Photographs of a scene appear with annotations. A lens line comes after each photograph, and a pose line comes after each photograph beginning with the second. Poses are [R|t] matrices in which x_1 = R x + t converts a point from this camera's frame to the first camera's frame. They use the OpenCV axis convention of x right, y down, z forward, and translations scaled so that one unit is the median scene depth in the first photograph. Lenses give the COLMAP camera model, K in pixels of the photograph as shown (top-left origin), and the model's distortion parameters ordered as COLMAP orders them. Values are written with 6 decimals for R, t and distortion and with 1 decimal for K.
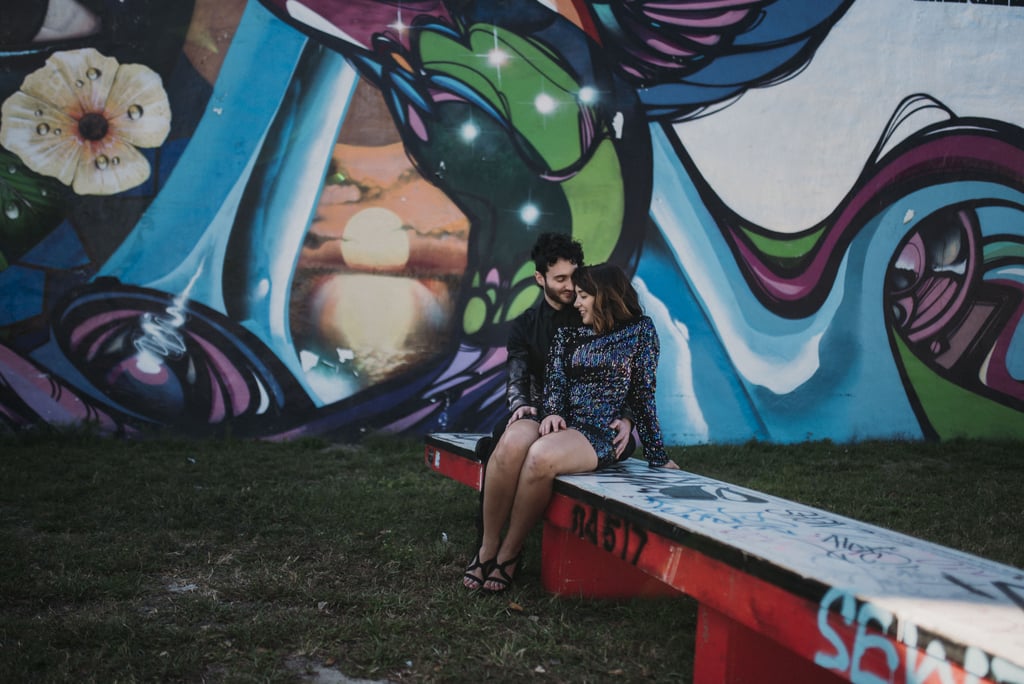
lens RADIAL K [[994.4, 0, 512.5], [0, 994.4, 340.8], [0, 0, 1]] dist [0.020195, 0.000000]
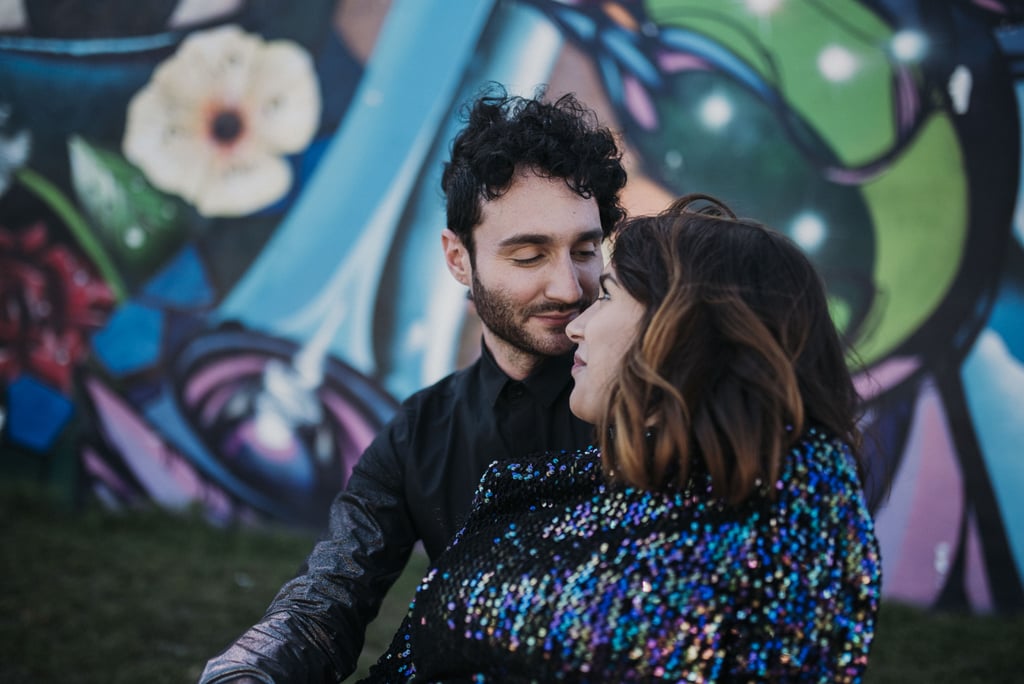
lens RADIAL K [[994.4, 0, 511.5], [0, 994.4, 346.5], [0, 0, 1]] dist [0.020195, 0.000000]
pose [[0.943104, 0.024690, -0.331579, 0.055807], [-0.043578, 0.997816, -0.049650, -0.011957], [0.329628, 0.061275, 0.942120, 0.341459]]
